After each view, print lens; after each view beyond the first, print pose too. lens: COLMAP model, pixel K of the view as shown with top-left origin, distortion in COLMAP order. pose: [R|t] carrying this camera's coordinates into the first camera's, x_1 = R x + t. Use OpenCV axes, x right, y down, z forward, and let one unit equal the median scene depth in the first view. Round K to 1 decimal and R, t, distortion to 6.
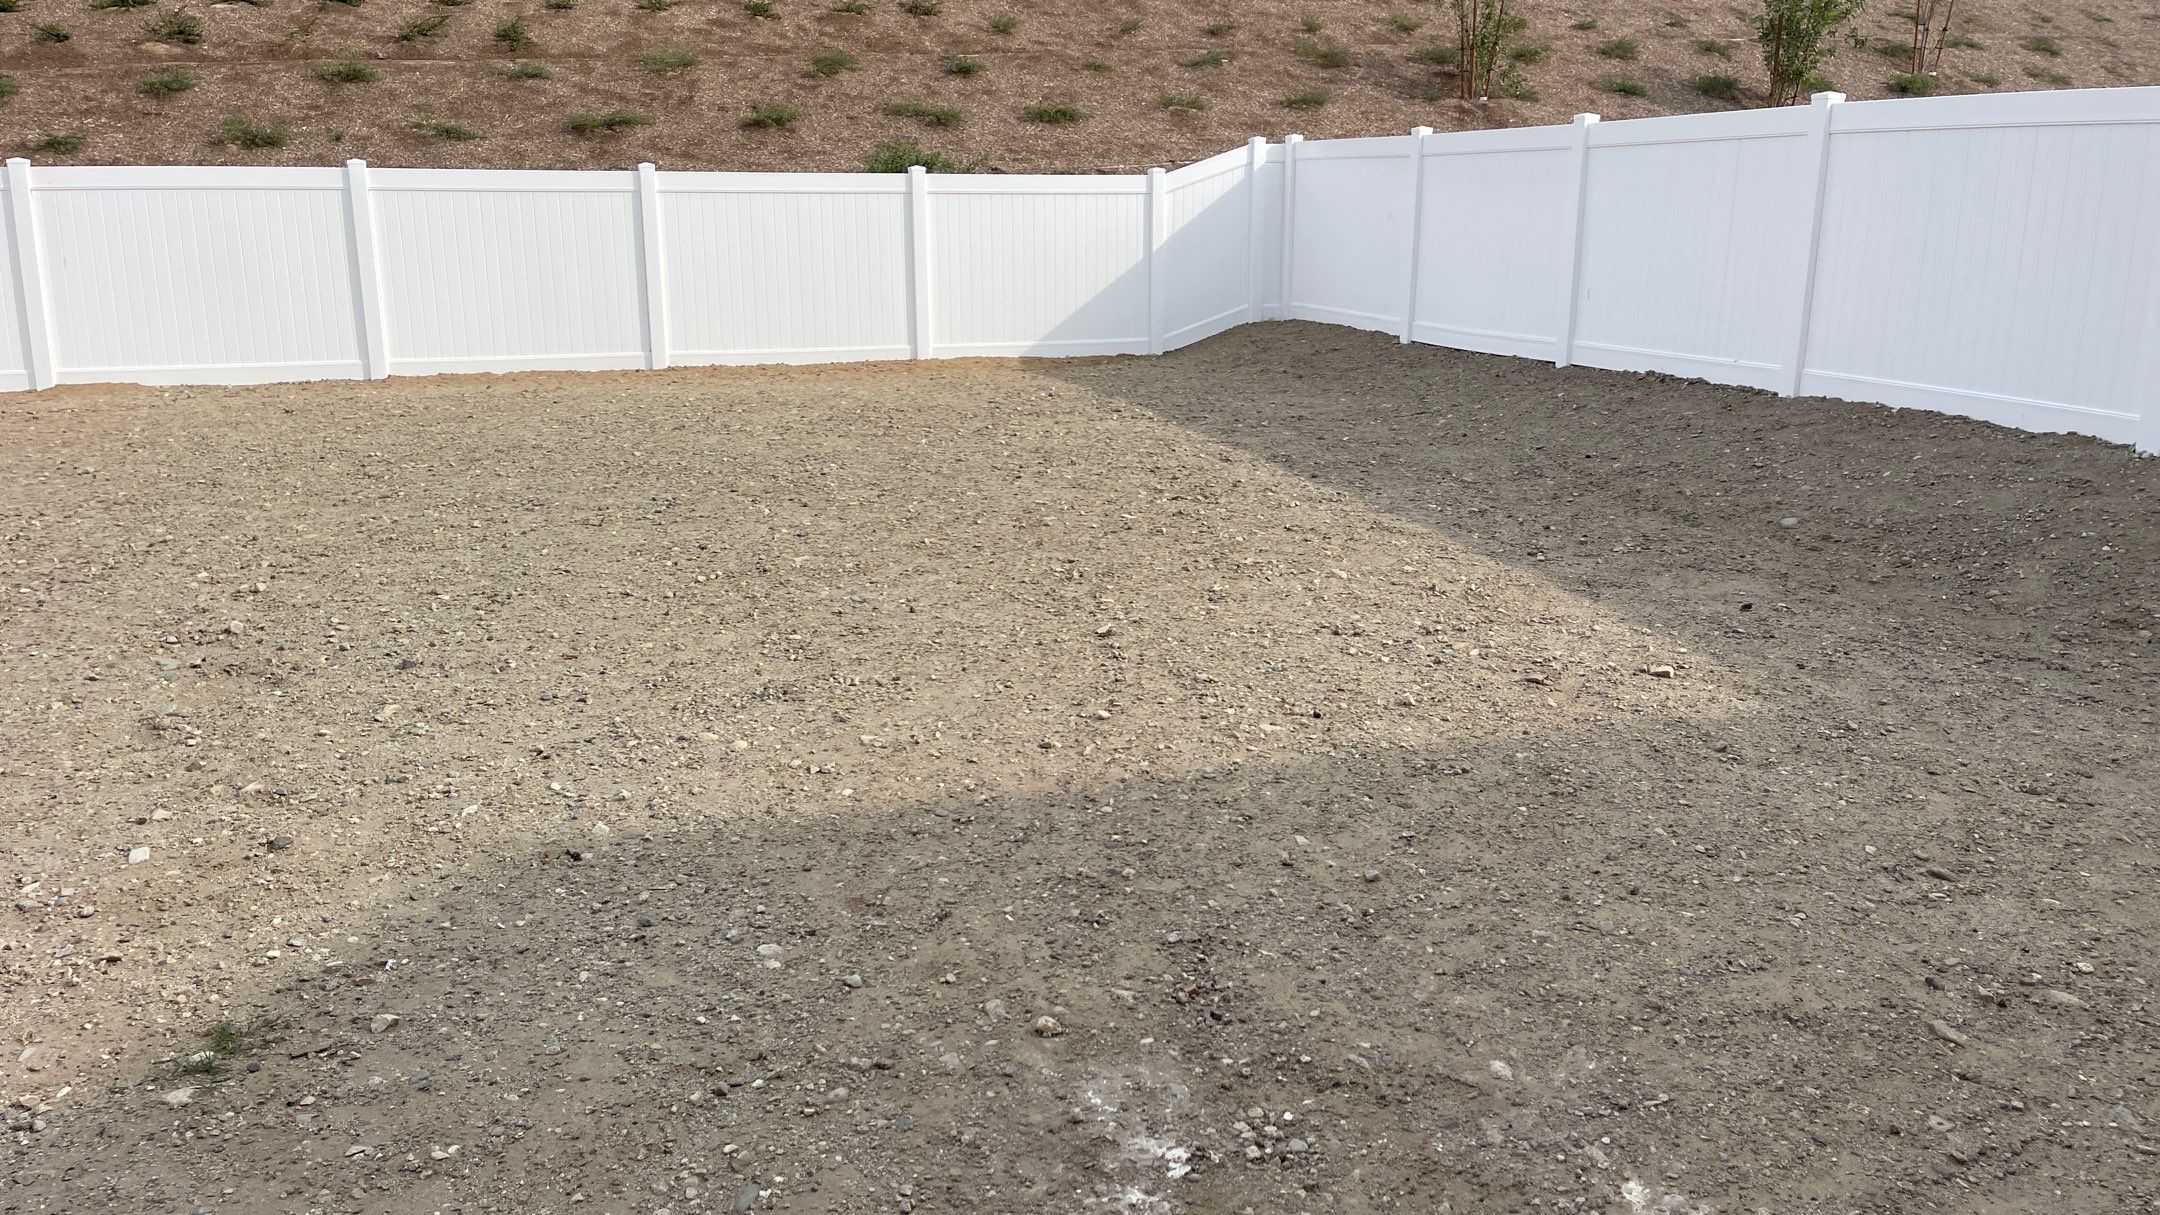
lens RADIAL K [[1644.8, 0, 1095.9], [0, 1644.8, 605.5], [0, 0, 1]] dist [0.060388, -0.064978]
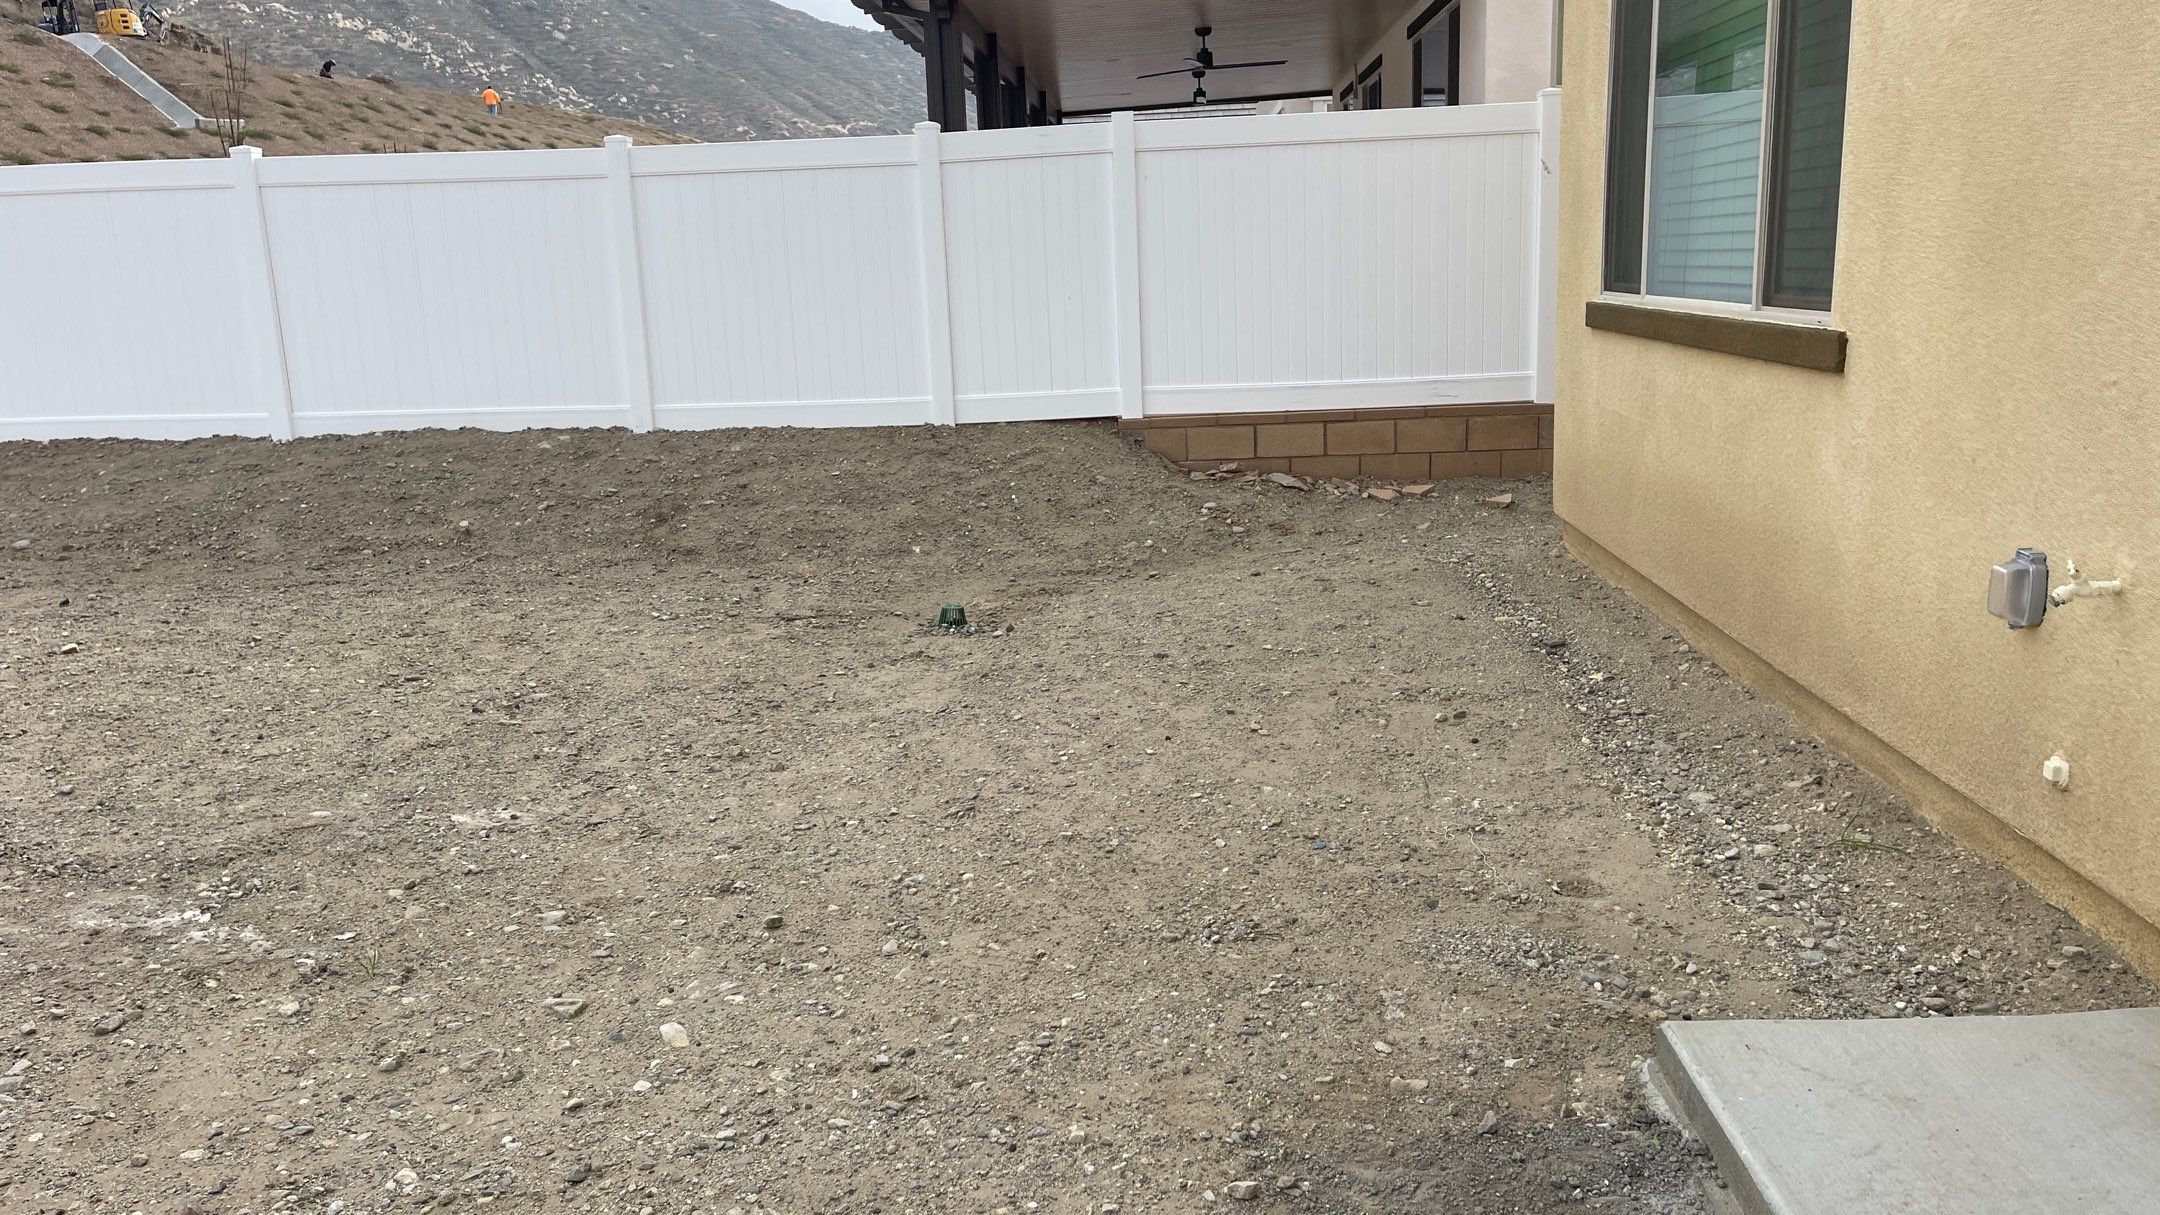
lens RADIAL K [[1644.8, 0, 1080.6], [0, 1644.8, 607.1], [0, 0, 1]] dist [0.060388, -0.064978]
pose [[0.409960, -0.215786, 0.886210, -0.325605], [0.256057, 0.959767, 0.115245, 0.048595], [-0.875424, 0.179675, 0.448720, -0.118350]]
